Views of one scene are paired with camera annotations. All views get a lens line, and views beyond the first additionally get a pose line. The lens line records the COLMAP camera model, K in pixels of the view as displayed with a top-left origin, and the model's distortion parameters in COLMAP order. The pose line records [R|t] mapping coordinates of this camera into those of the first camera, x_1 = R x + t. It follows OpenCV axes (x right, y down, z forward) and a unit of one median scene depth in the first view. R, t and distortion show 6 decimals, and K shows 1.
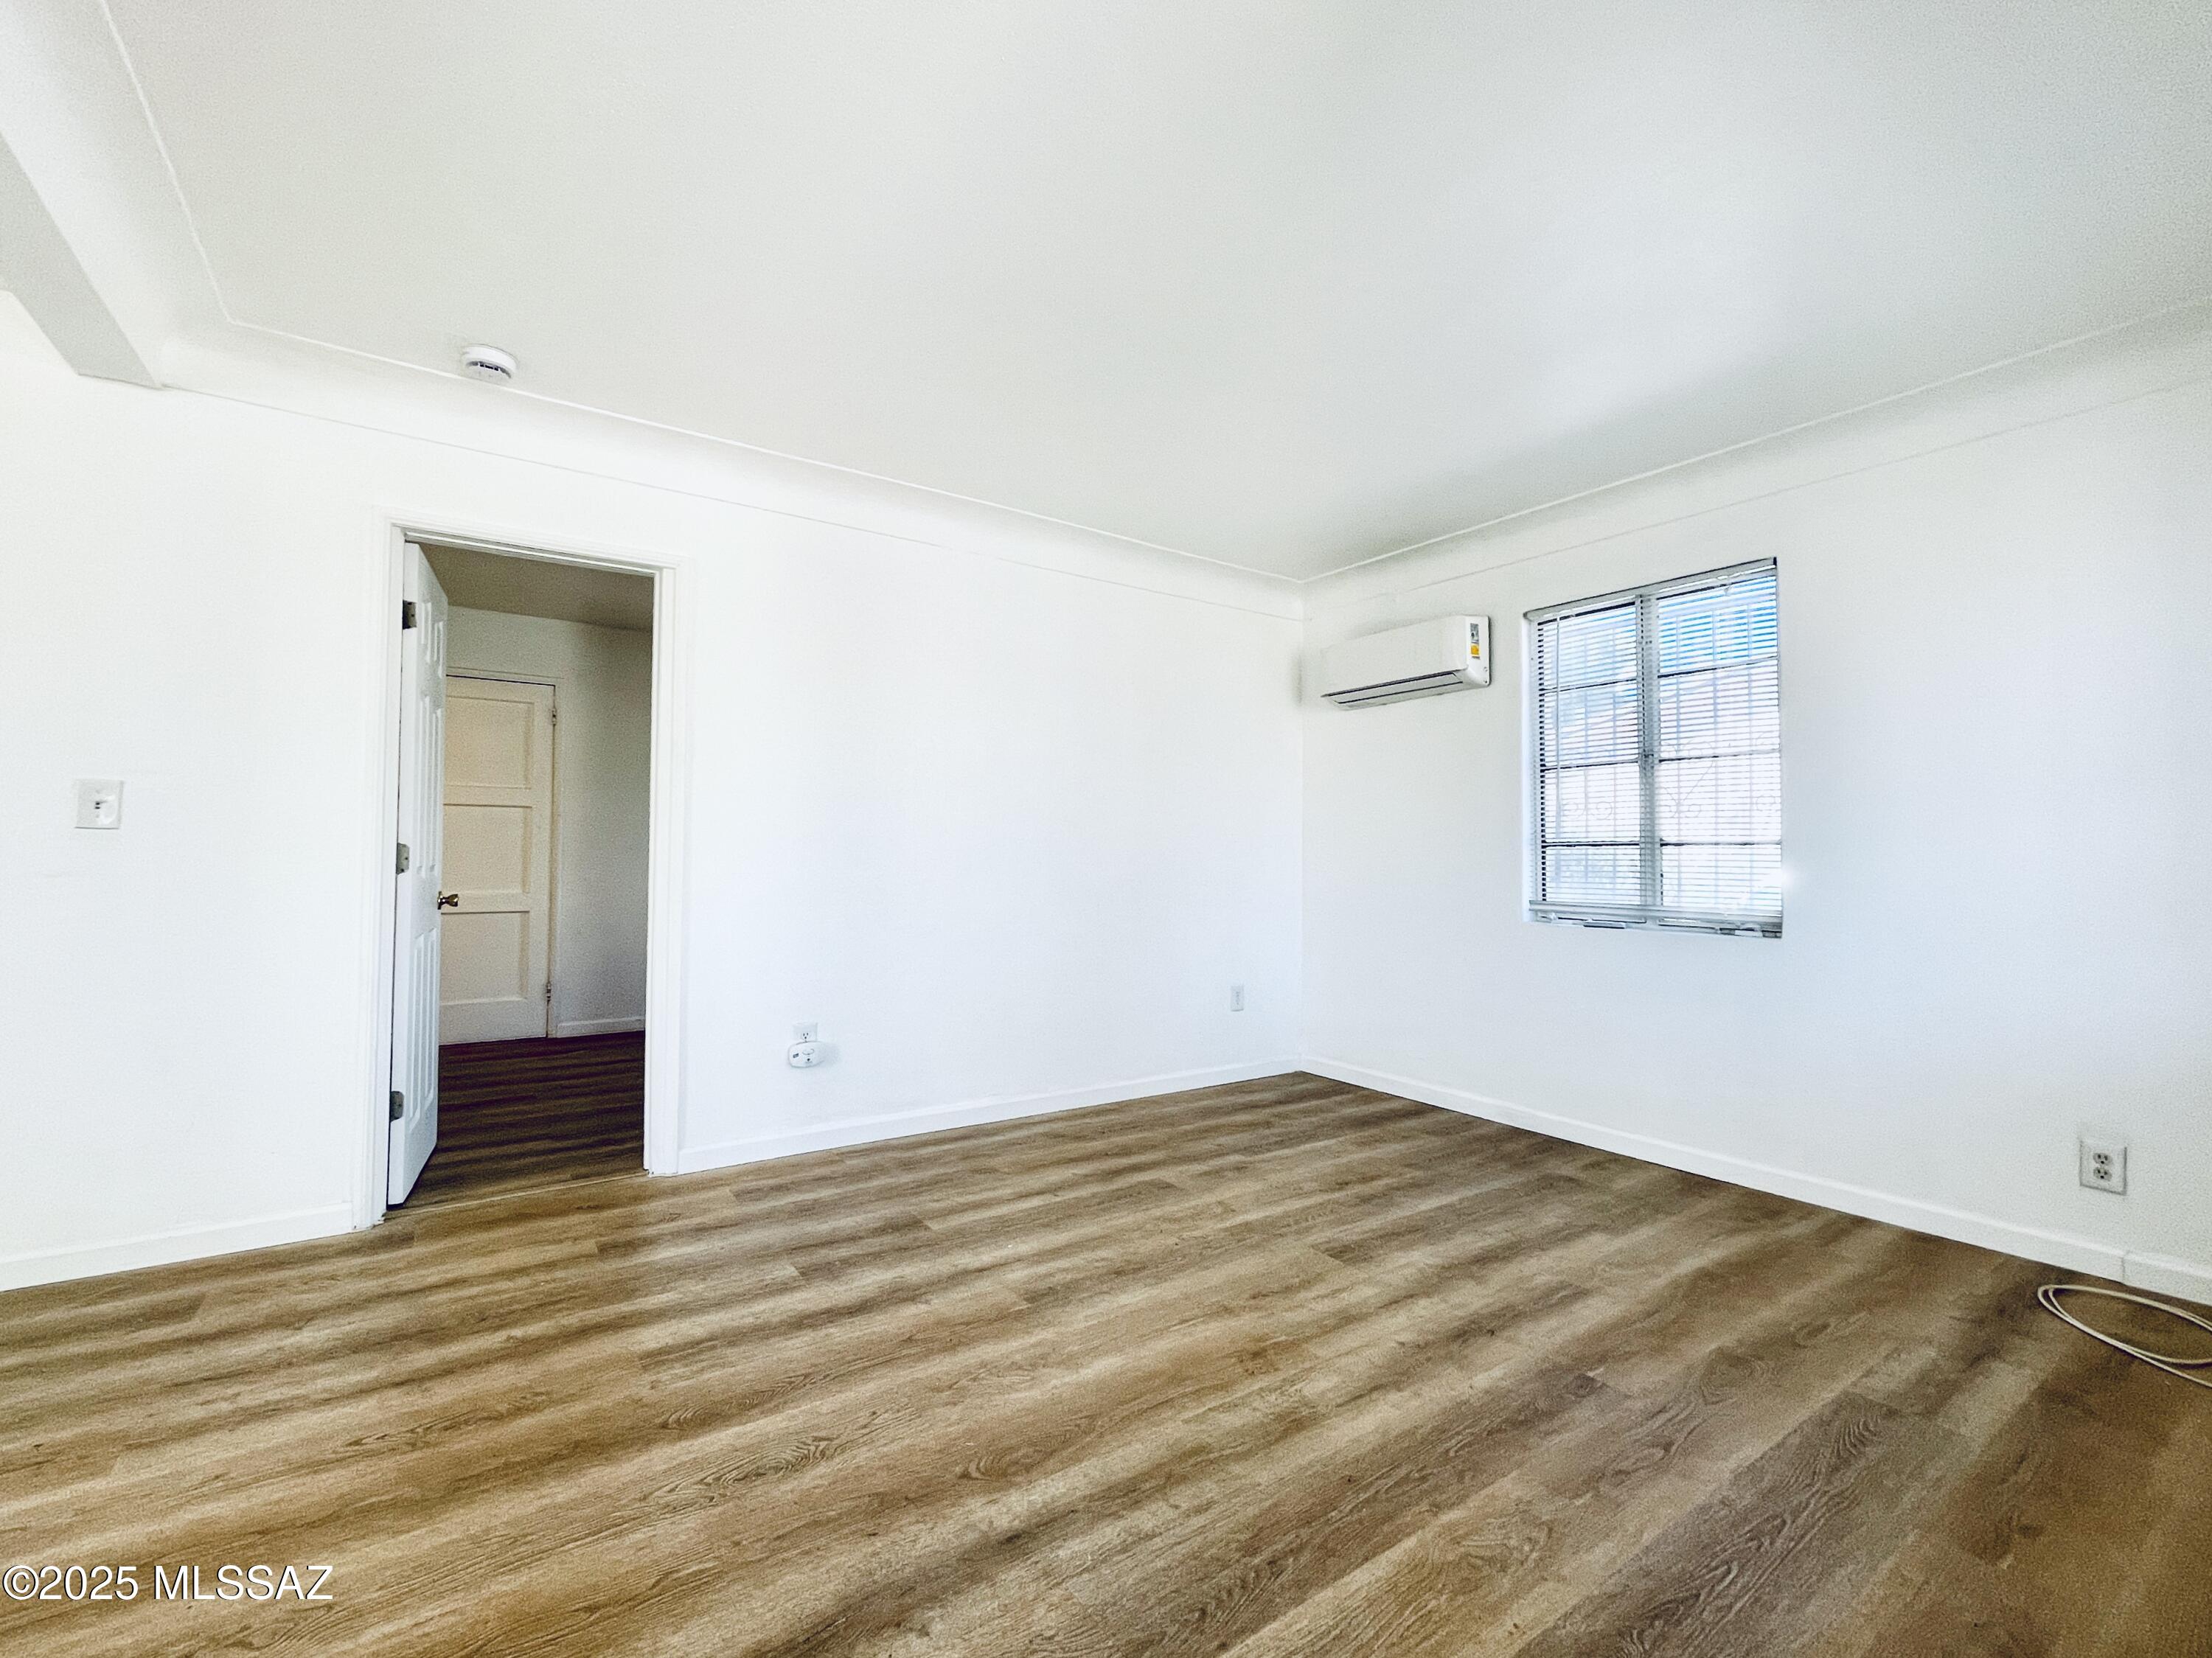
lens RADIAL K [[957.8, 0, 1106.2], [0, 957.8, 798.0], [0, 0, 1]] dist [-0.000122, 0.000375]
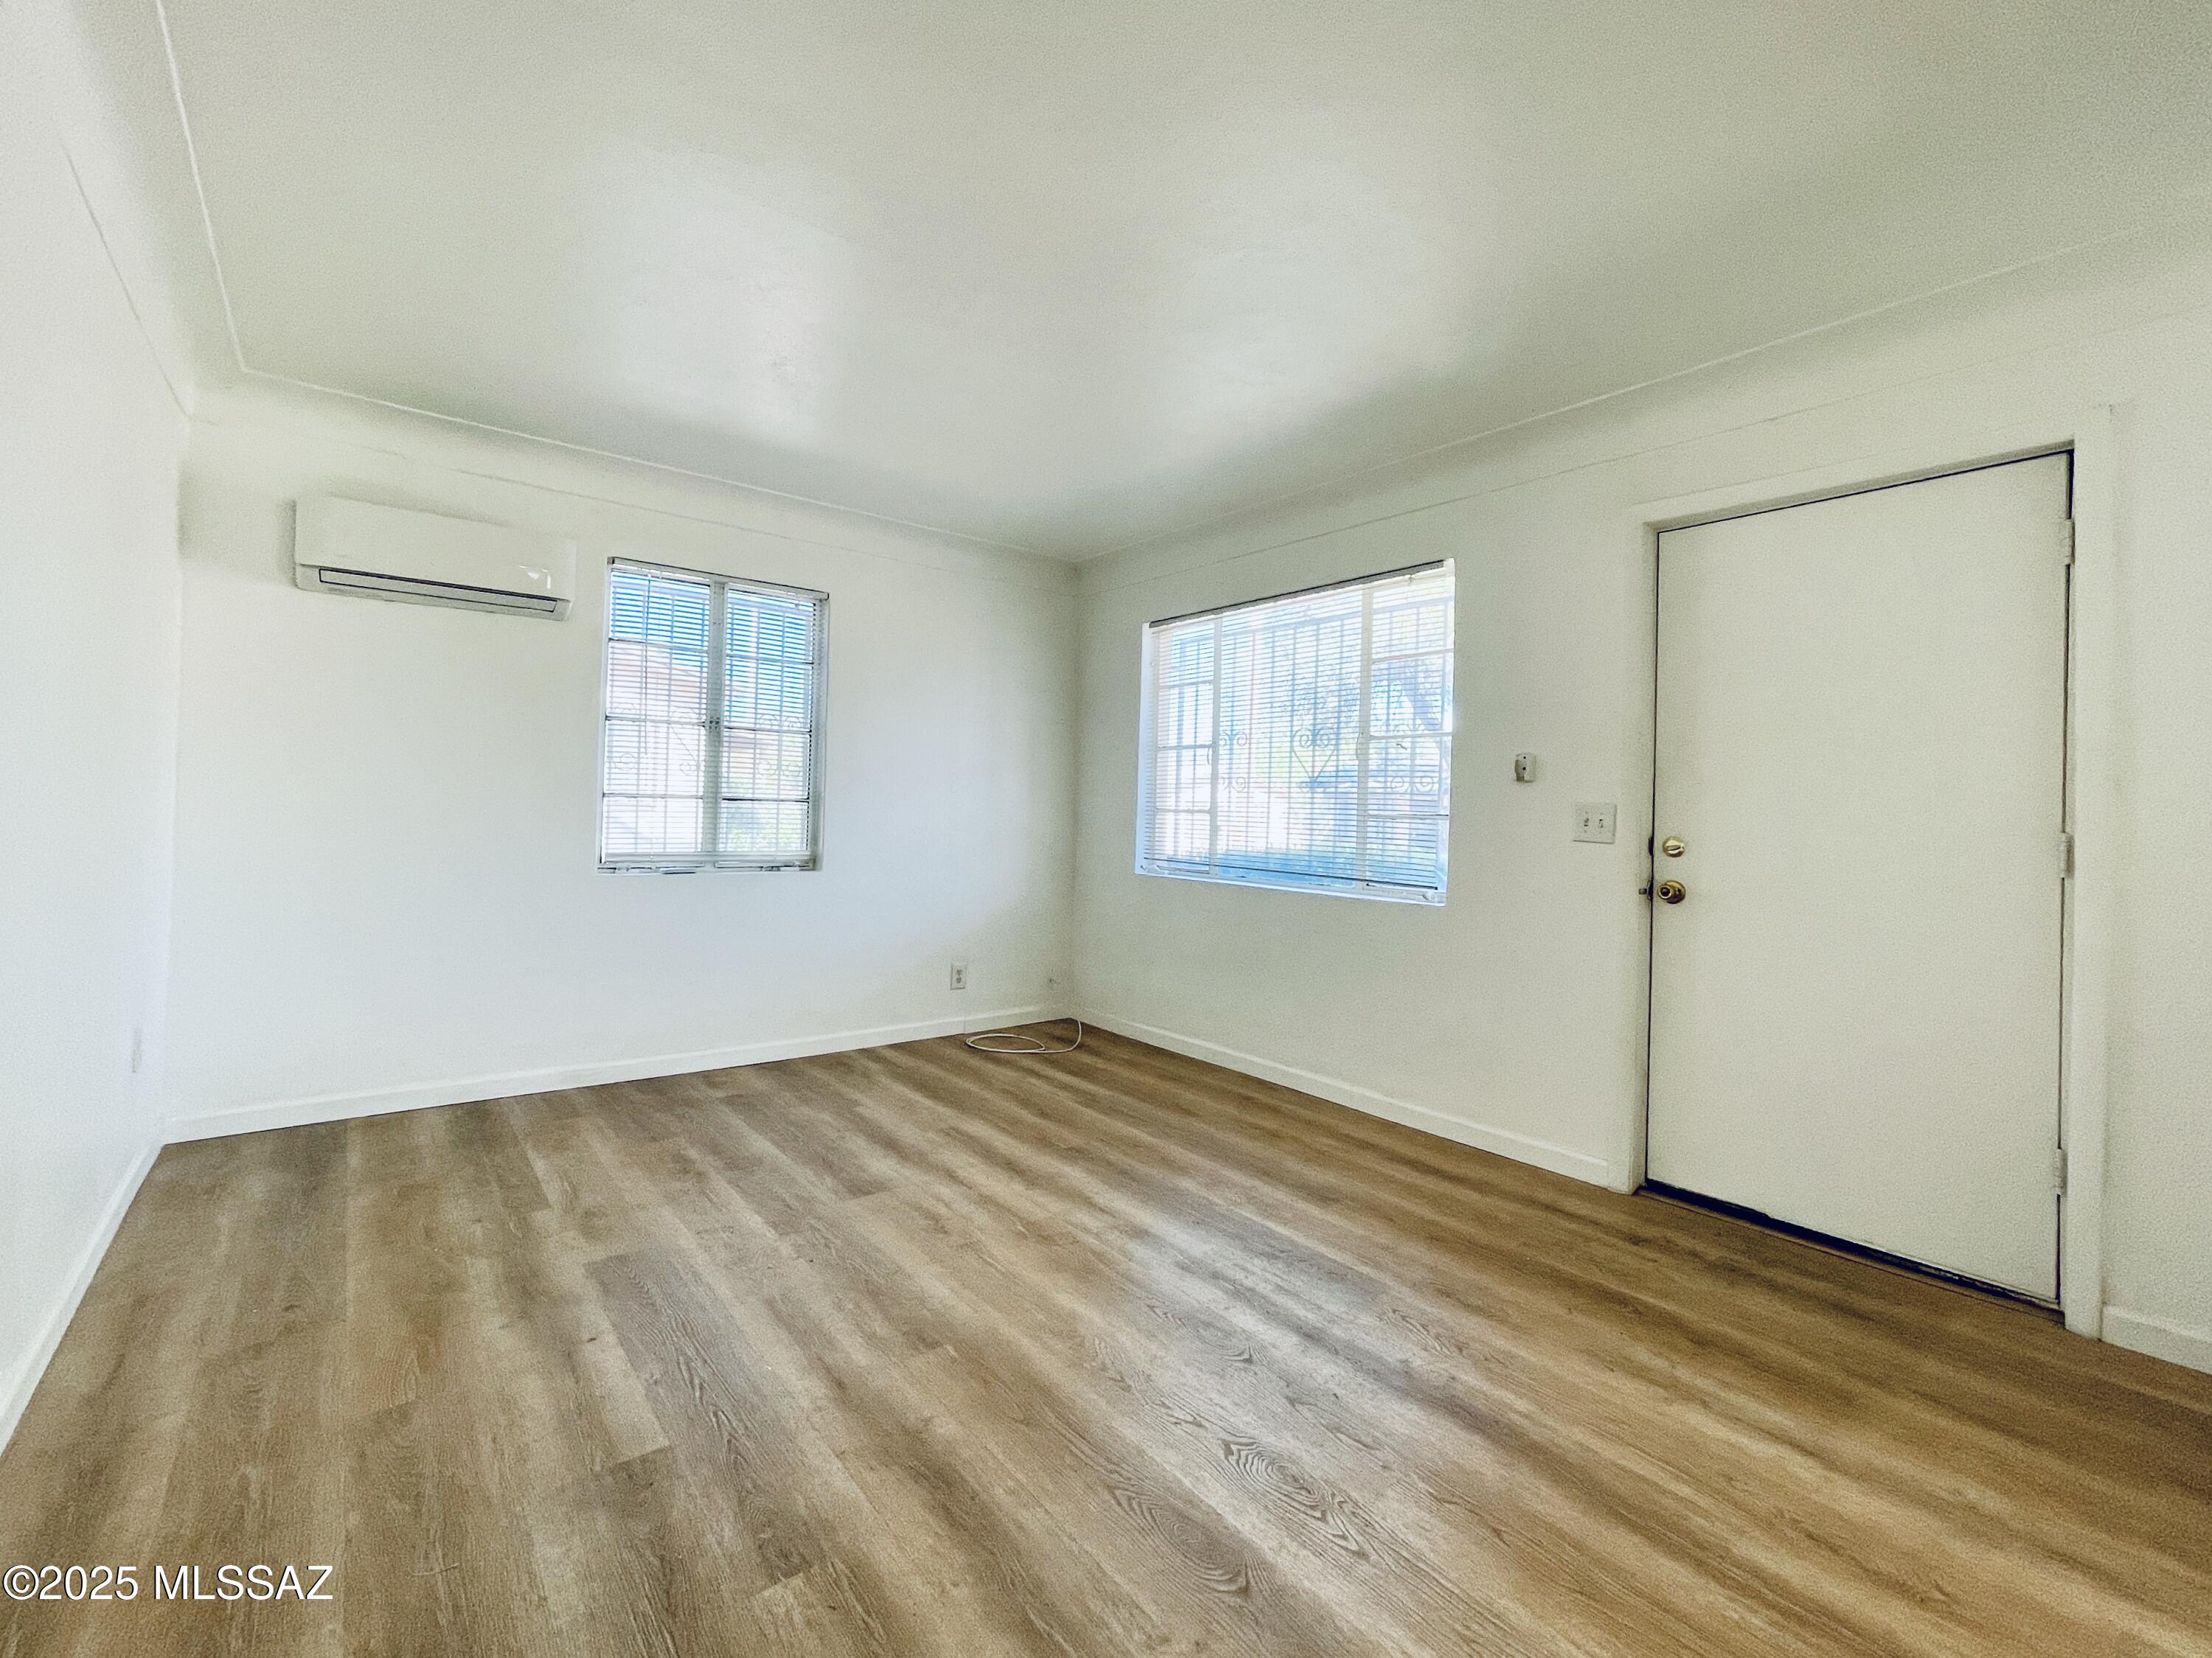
lens RADIAL K [[957.8, 0, 1106.2], [0, 957.8, 798.0], [0, 0, 1]] dist [-0.000122, 0.000375]
pose [[-0.061578, 0.000710, 0.998102, -0.886310], [-0.088622, 0.996046, -0.006176, 0.018961], [-0.994160, -0.088834, -0.061271, 0.871506]]
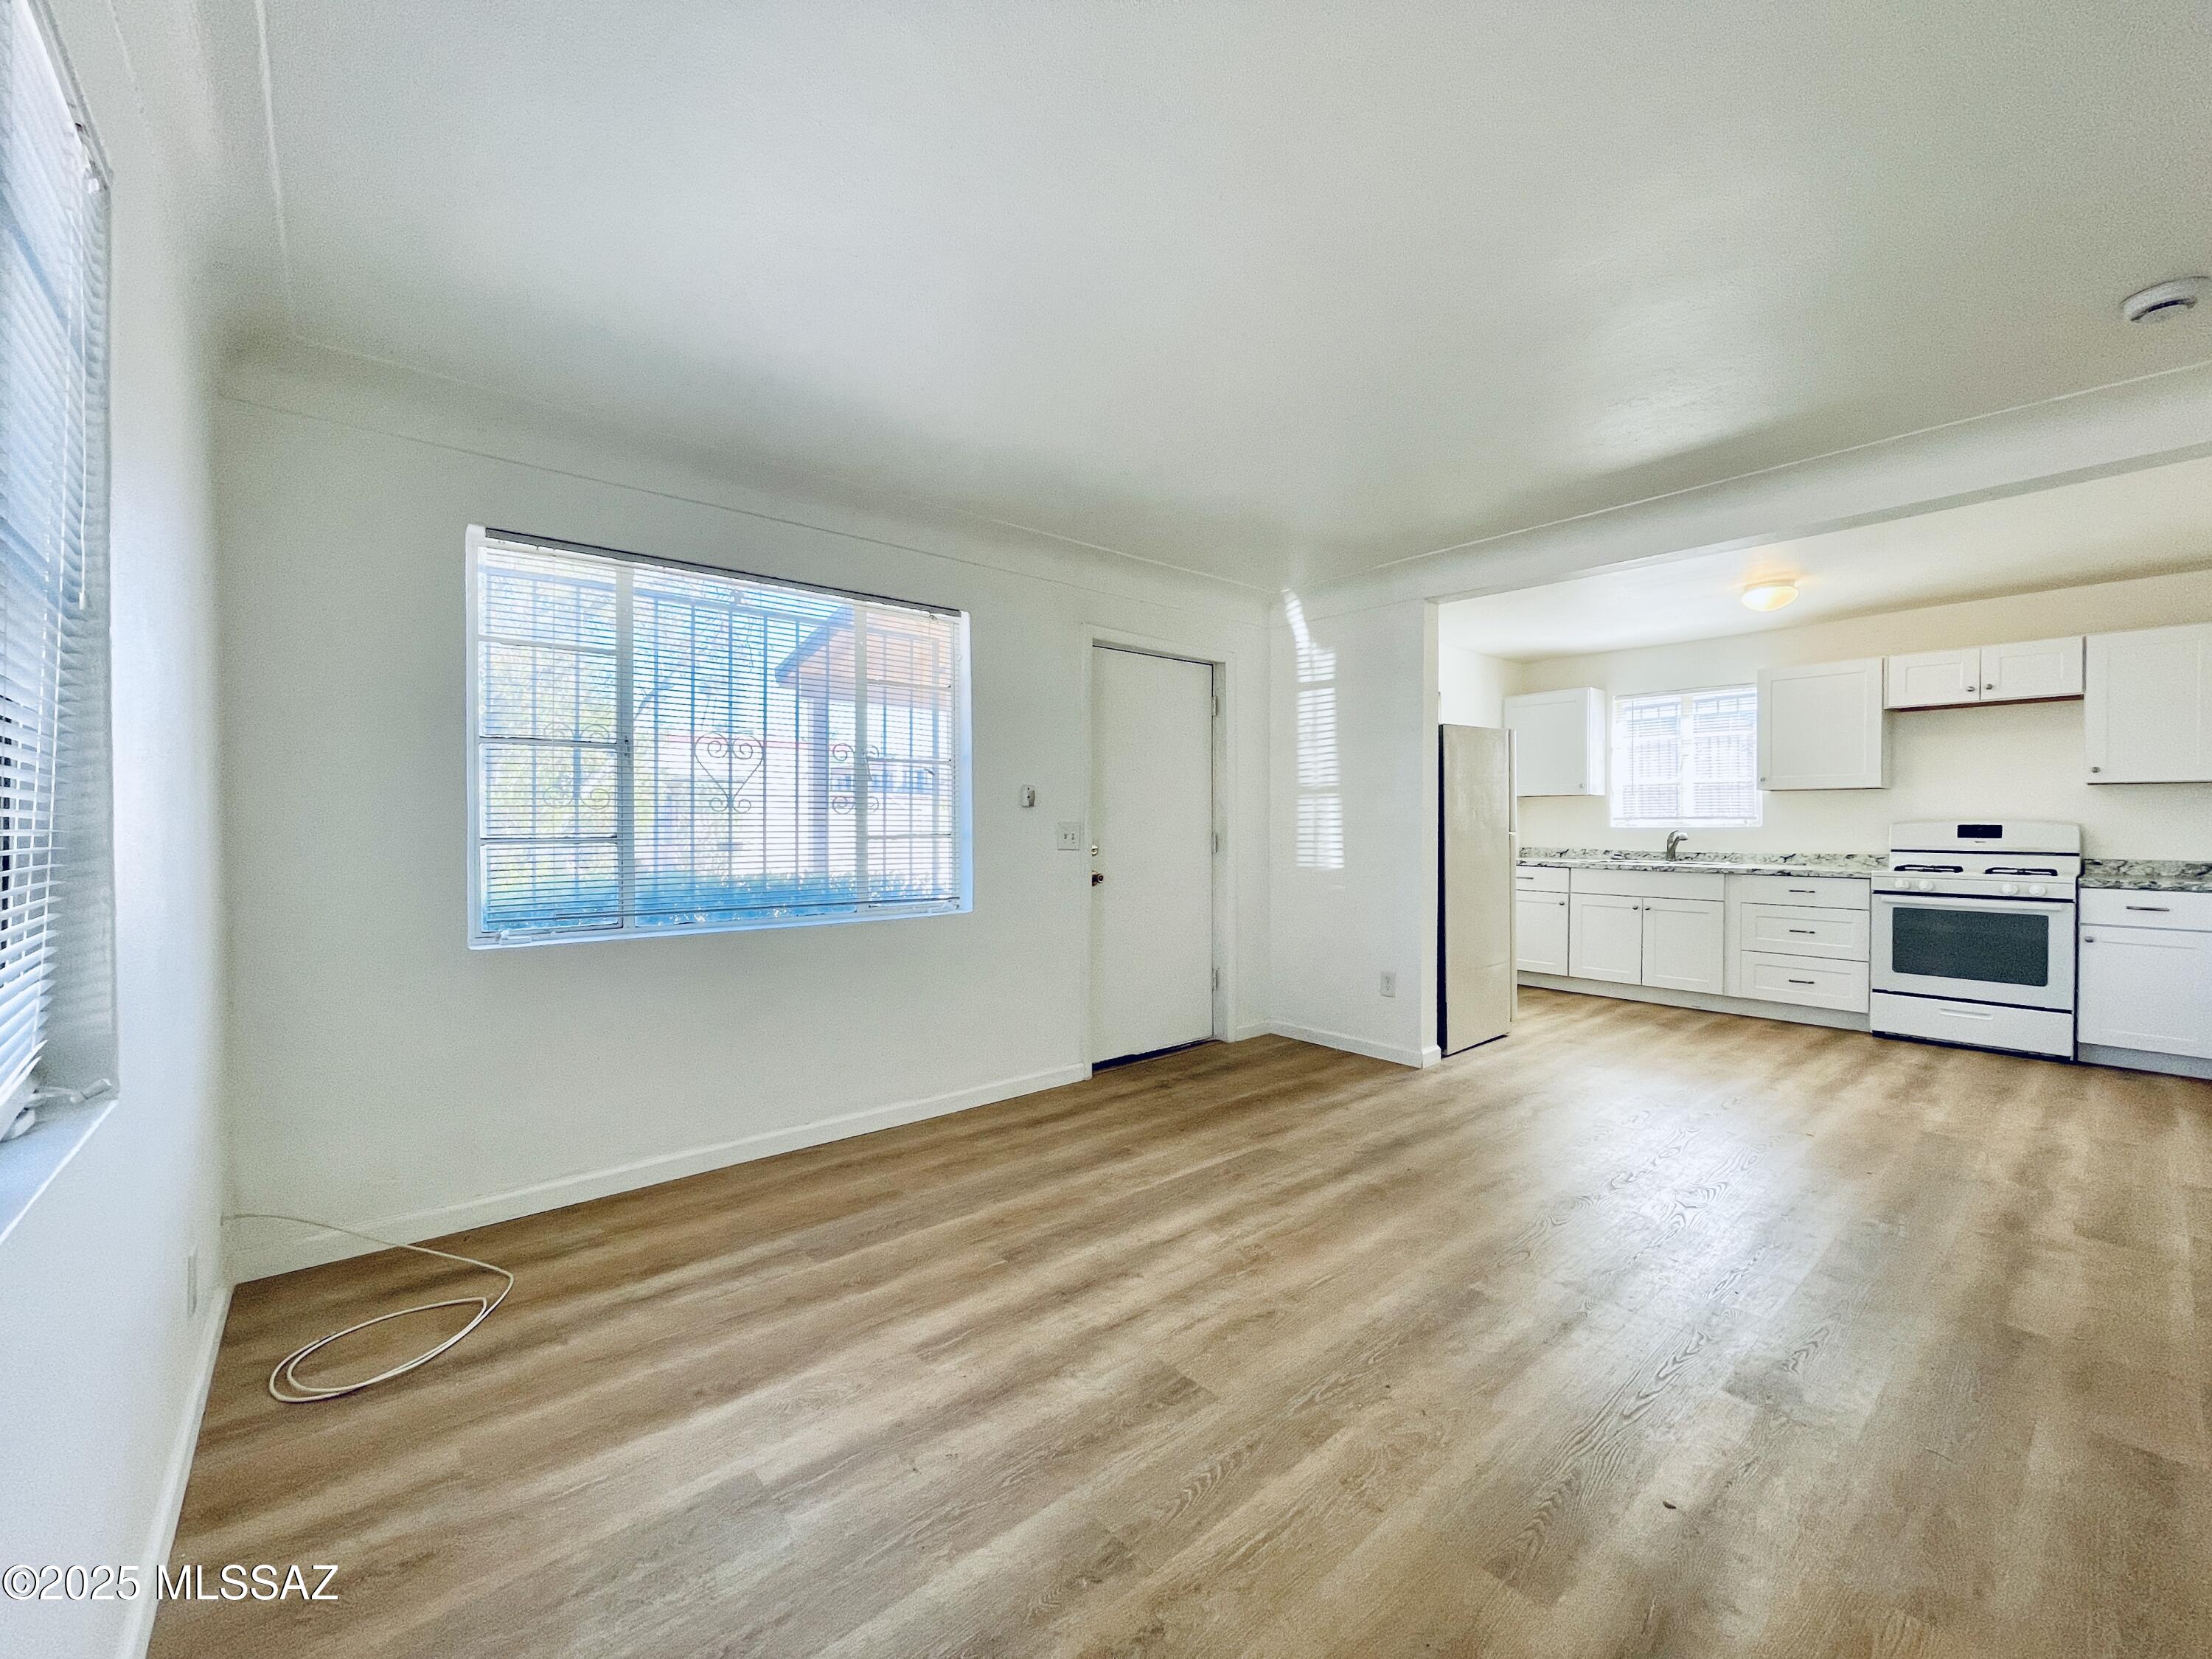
lens RADIAL K [[892.8, 0, 1104.1], [0, 892.8, 830.9], [0, 0, 1]] dist [-0.000204, -0.000059]
pose [[-0.995549, -0.008272, -0.093878, 0.392975], [-0.003394, 0.998641, -0.051998, 0.063156], [0.094181, -0.051448, -0.994225, 1.818750]]
